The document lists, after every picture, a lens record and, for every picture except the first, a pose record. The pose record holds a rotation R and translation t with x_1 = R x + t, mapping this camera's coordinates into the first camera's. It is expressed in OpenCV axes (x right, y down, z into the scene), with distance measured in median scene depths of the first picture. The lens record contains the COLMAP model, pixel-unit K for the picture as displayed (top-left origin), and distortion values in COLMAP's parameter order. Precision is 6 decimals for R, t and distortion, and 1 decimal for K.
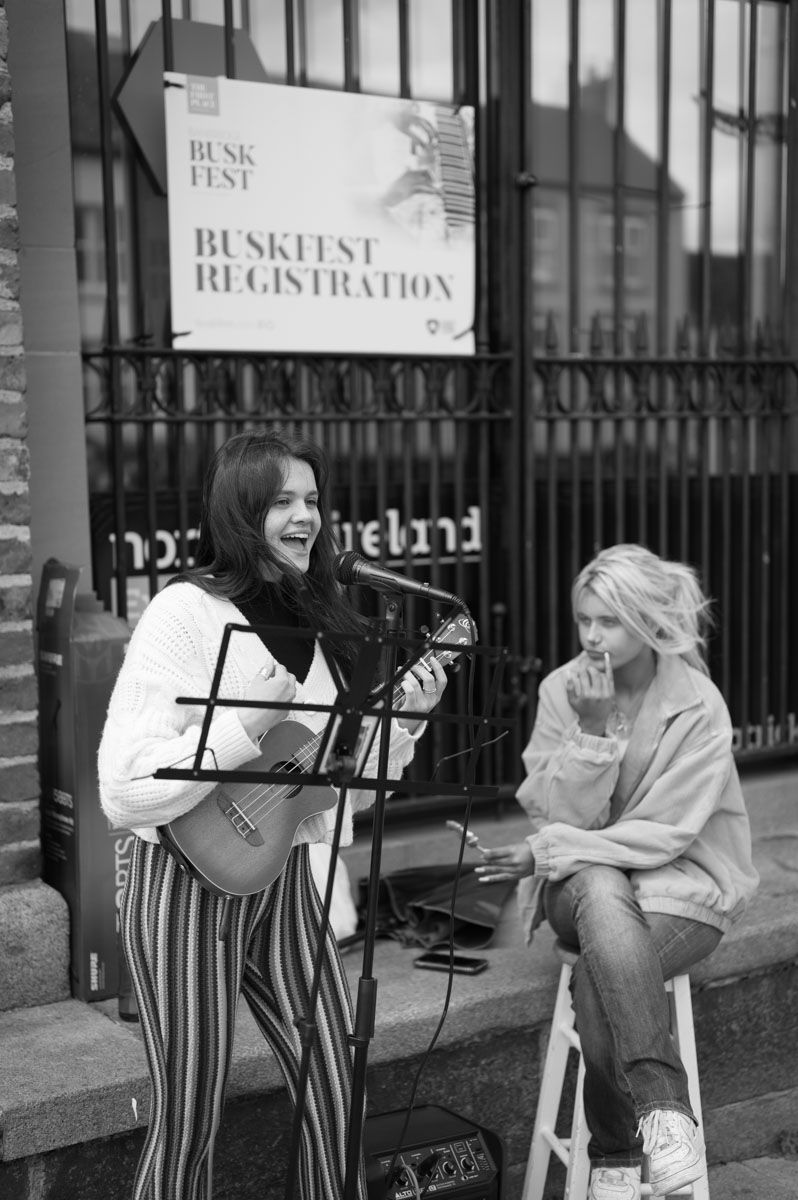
lens RADIAL K [[1627.0, 0, 399.0], [0, 1627.0, 600.0], [0, 0, 1]] dist [0.120225, -0.070119]
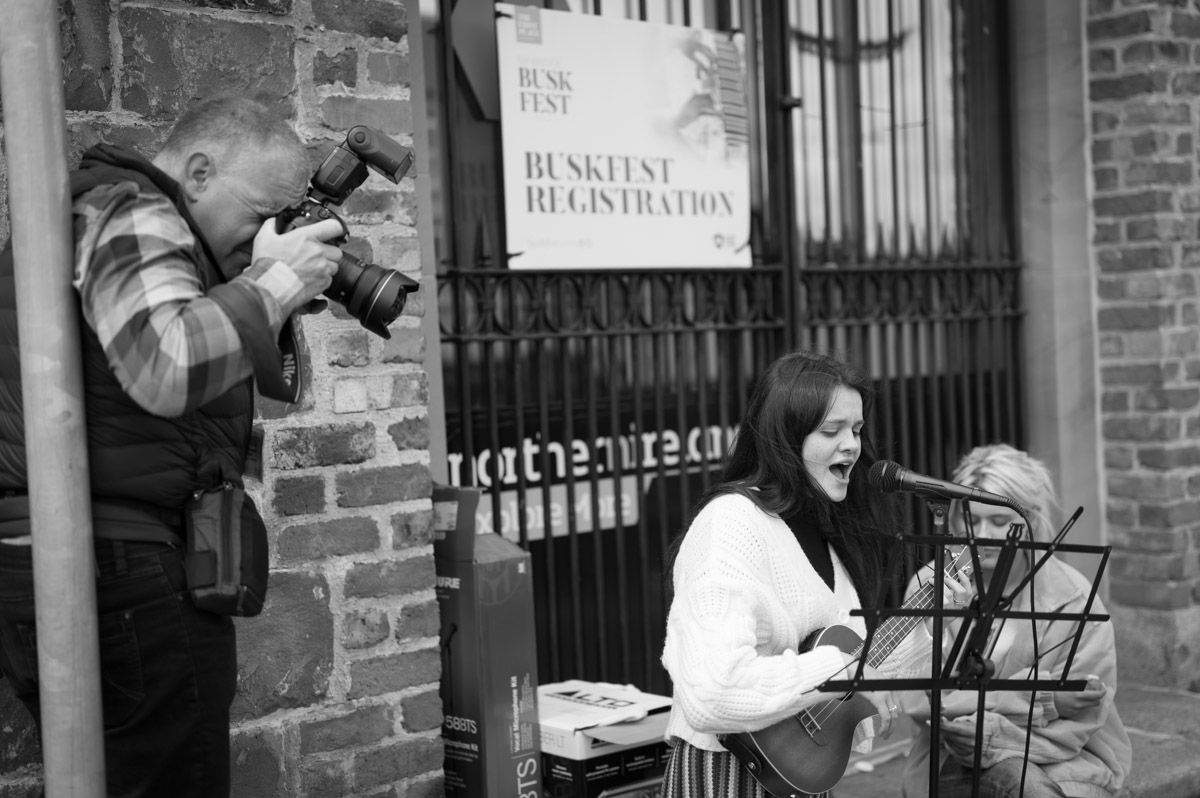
lens RADIAL K [[1627.0, 0, 600.0], [0, 1627.0, 399.0], [0, 0, 1]] dist [0.120225, -0.070119]
pose [[0.983647, -0.036239, 0.176421, -0.261703], [0.047406, 0.997102, -0.059502, -0.010551], [-0.173754, 0.066892, 0.982515, 0.003796]]
